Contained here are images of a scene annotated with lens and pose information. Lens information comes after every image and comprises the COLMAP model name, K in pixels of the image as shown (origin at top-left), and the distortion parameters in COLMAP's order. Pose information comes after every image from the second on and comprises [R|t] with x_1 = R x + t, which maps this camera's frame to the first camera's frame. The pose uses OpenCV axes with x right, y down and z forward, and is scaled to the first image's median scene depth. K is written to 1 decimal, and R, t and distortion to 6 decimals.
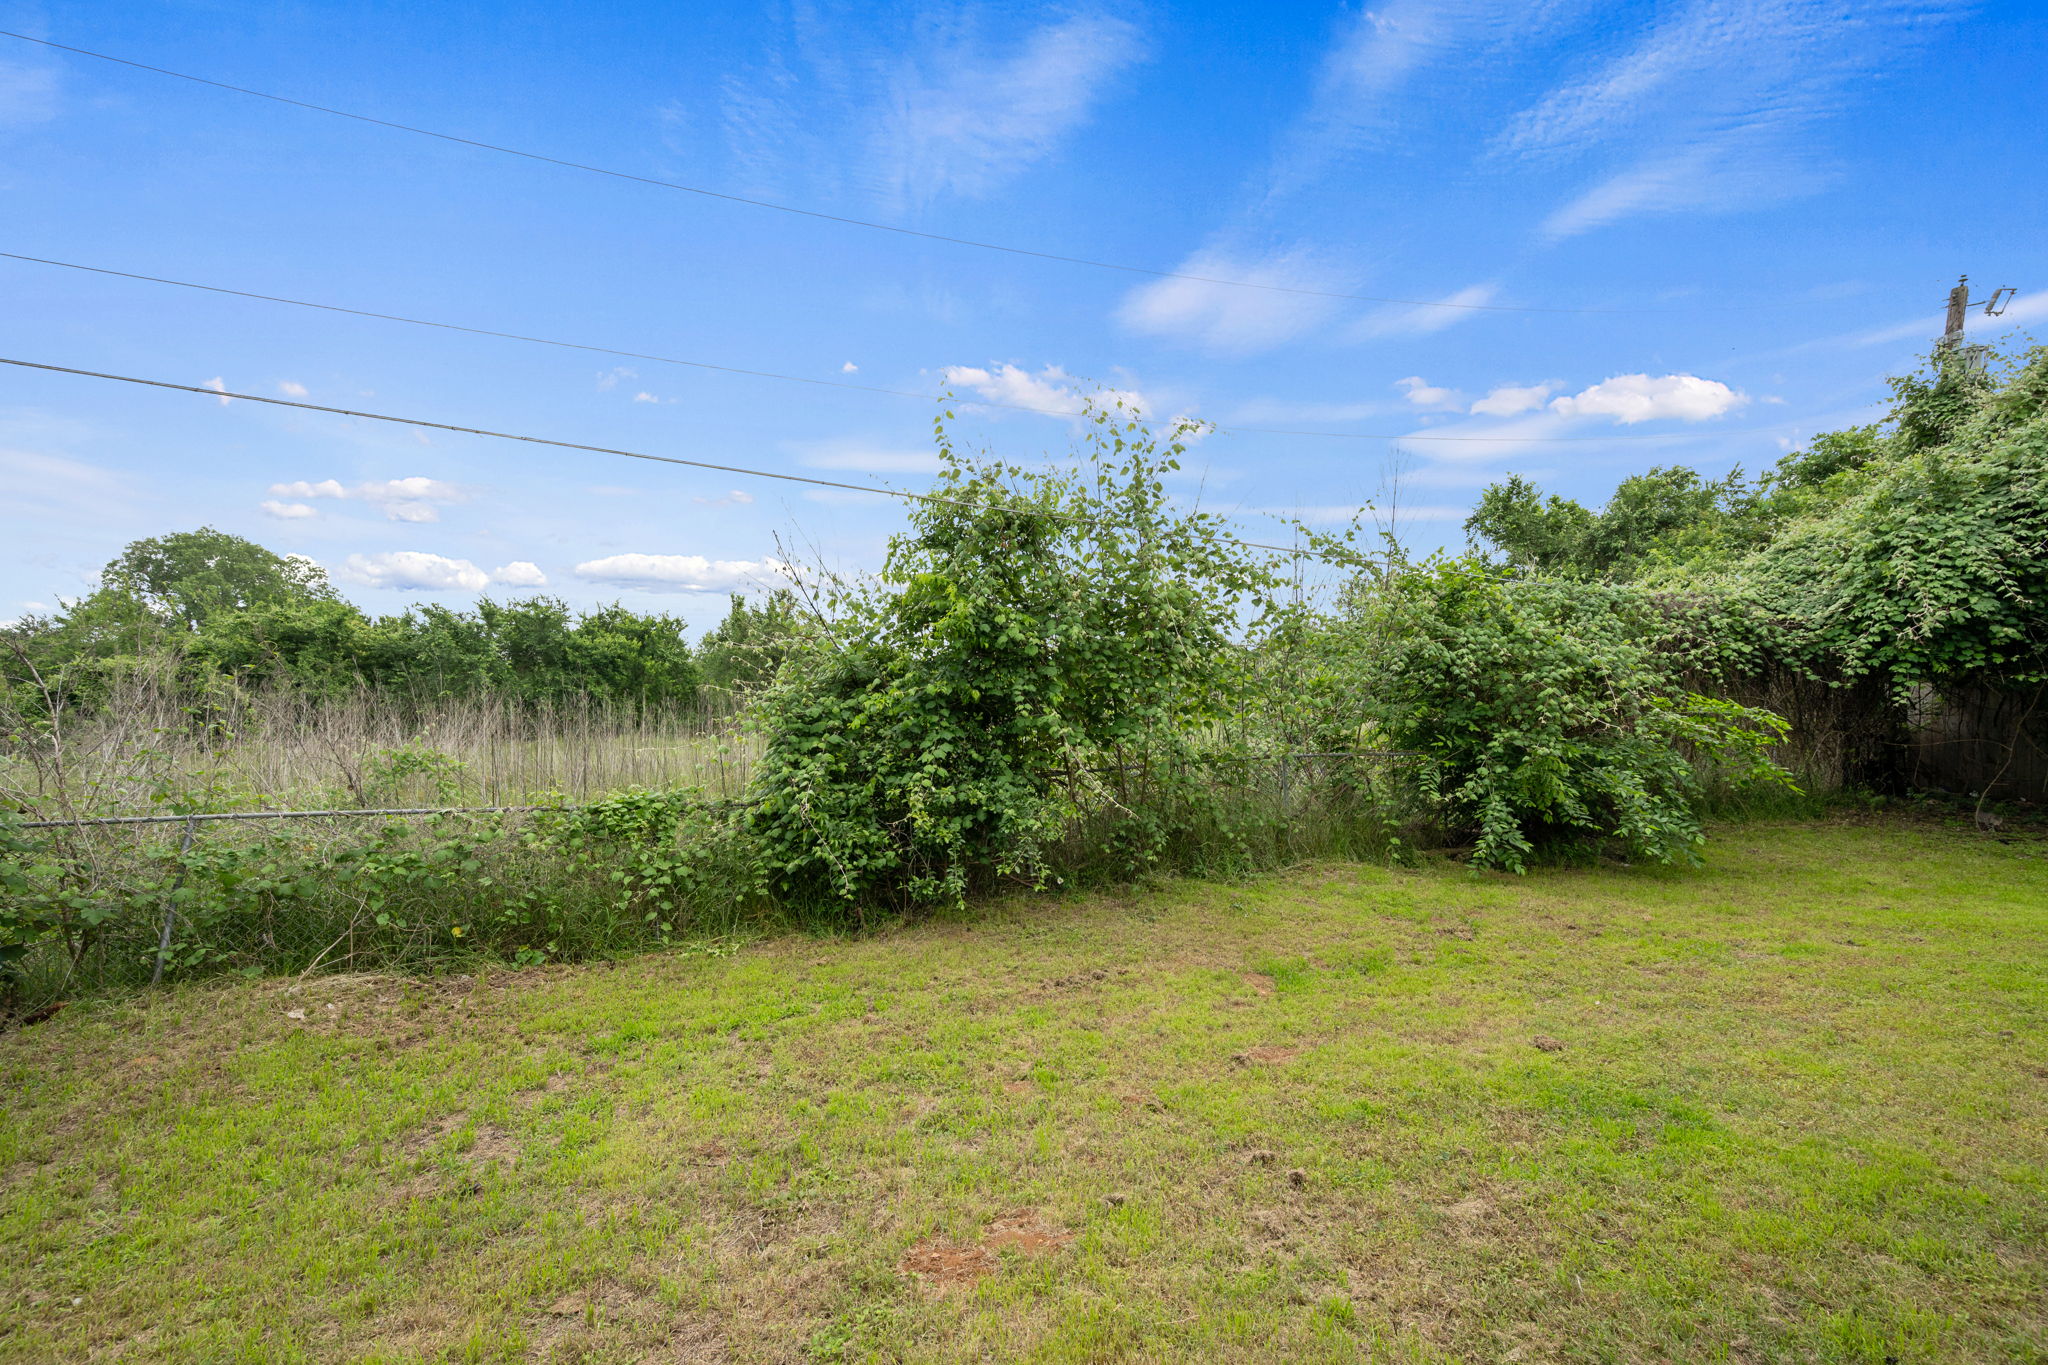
lens RADIAL K [[826.9, 0, 1024.0], [0, 826.9, 682.5], [0, 0, 1]] dist [-0.000530, -0.000312]
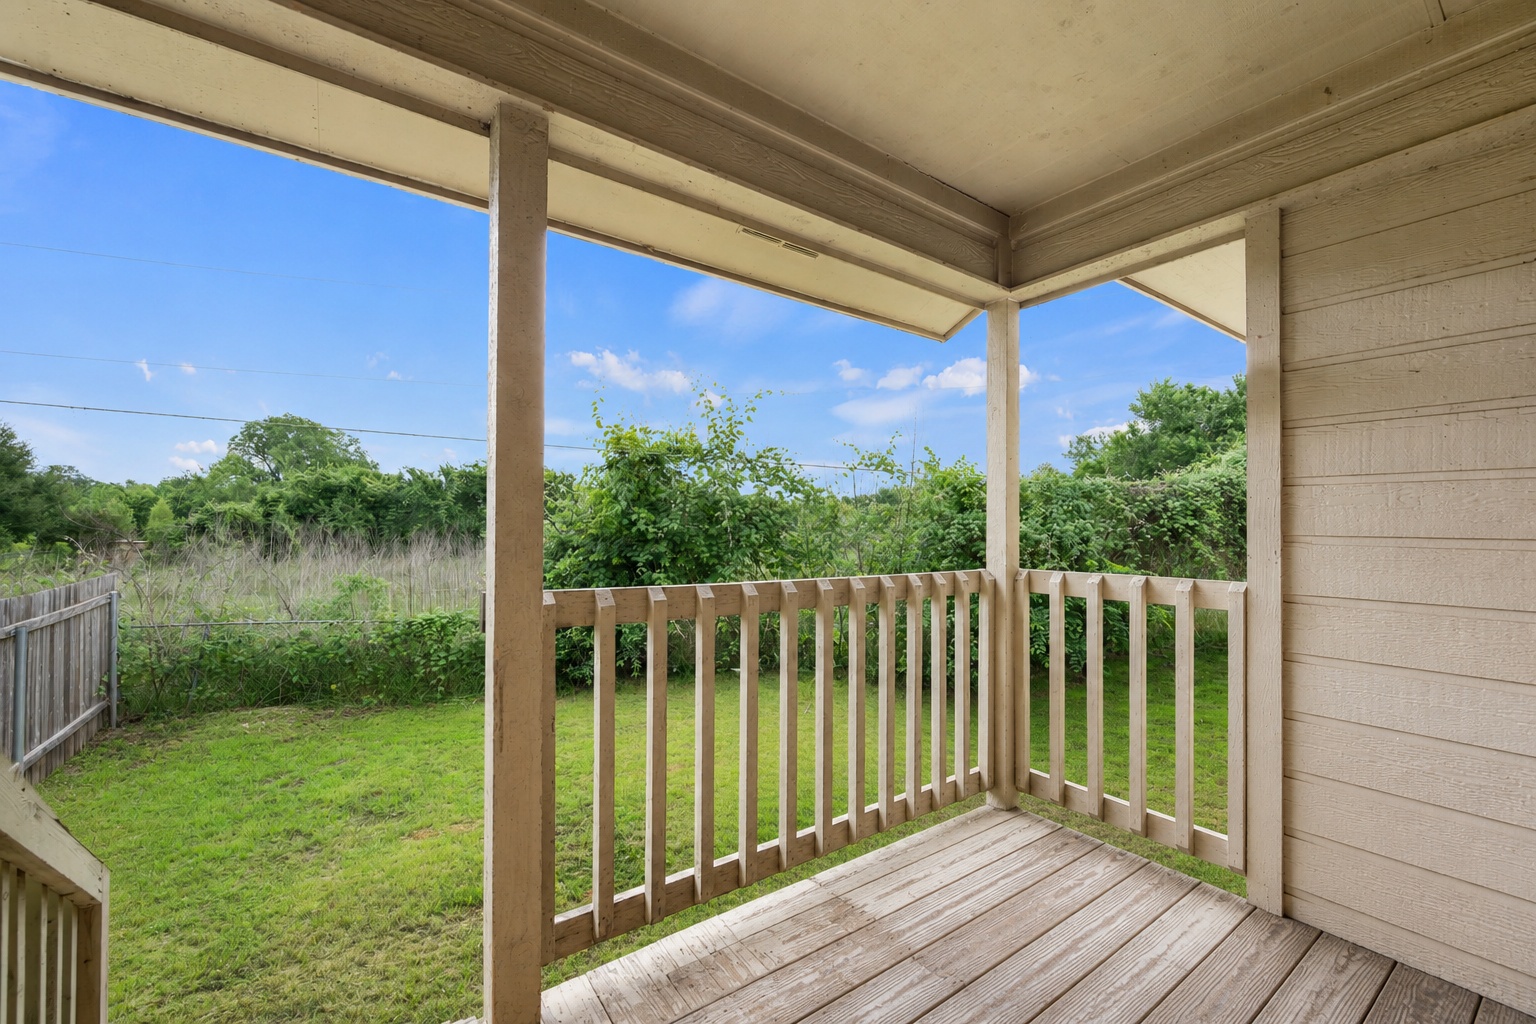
lens RADIAL K [[620.1, 0, 768.0], [0, 620.1, 512.0], [0, 0, 1]] dist [-0.000530, -0.000312]
pose [[0.991454, 0.002585, -0.130431, 0.095415], [-0.002022, 0.999988, 0.004446, -0.021215], [0.130441, -0.004144, 0.991447, -0.055400]]
